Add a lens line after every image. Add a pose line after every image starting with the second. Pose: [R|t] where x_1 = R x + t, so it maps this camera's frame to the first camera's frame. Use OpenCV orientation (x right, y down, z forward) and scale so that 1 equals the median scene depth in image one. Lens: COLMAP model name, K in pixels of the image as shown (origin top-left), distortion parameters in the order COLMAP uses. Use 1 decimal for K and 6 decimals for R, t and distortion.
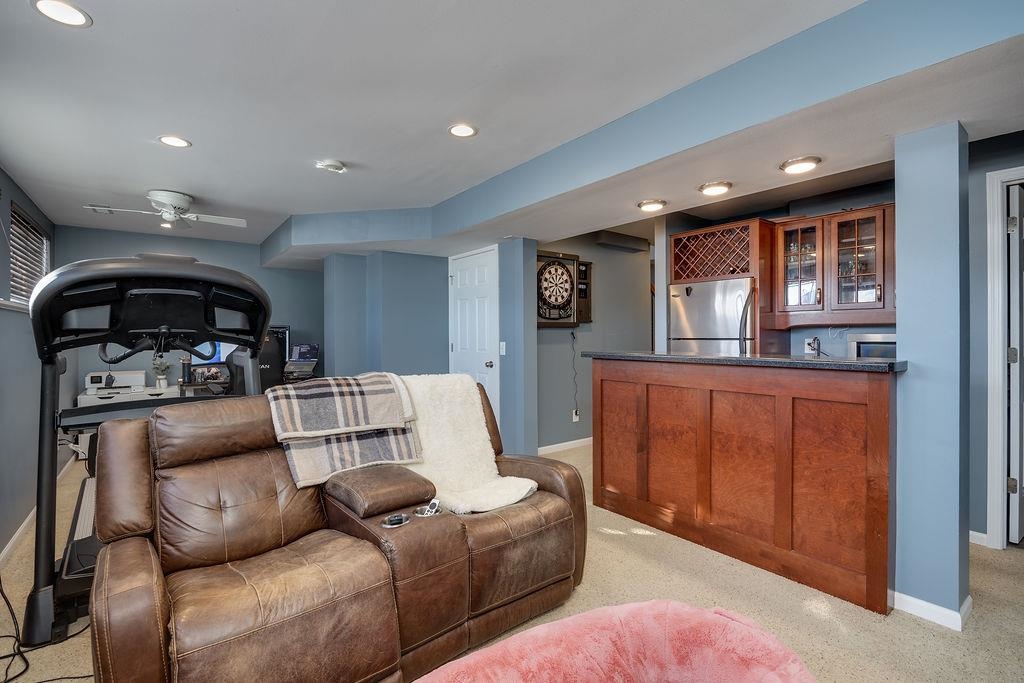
lens RADIAL K [[467.9, 0, 512.3], [0, 467.9, 337.6], [0, 0, 1]] dist [0.000872, 0.000001]
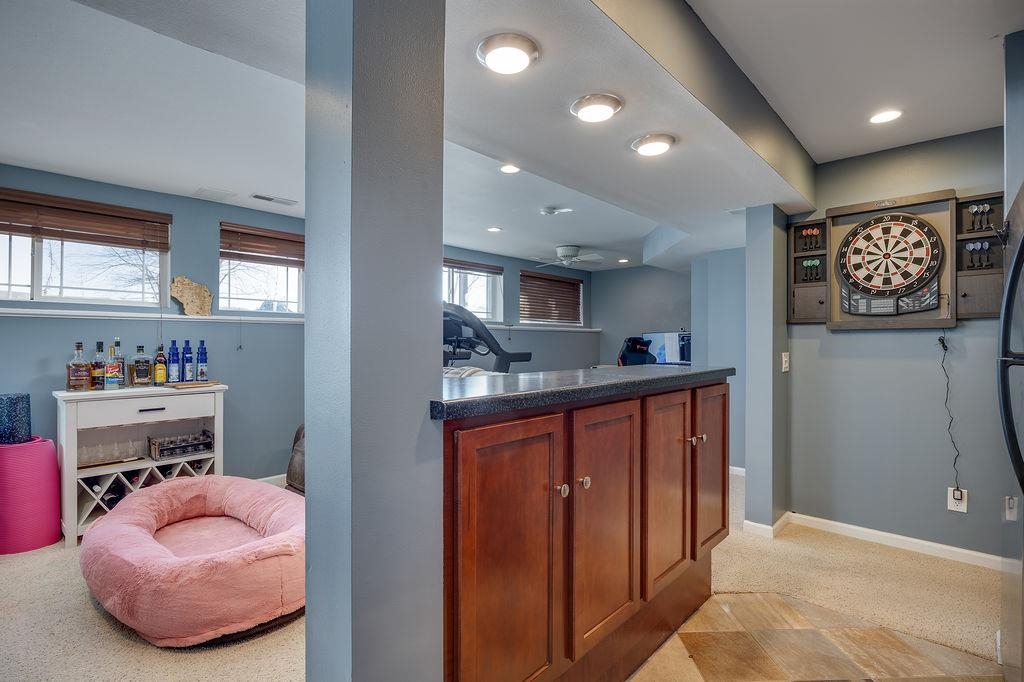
lens RADIAL K [[472.0, 0, 510.3], [0, 472.0, 335.3], [0, 0, 1]] dist [-0.001620, -0.000377]
pose [[0.144559, -0.000926, -0.989496, 0.601969], [-0.010583, 0.999941, -0.002482, -0.007829], [0.989440, 0.010830, 0.144541, 0.454565]]
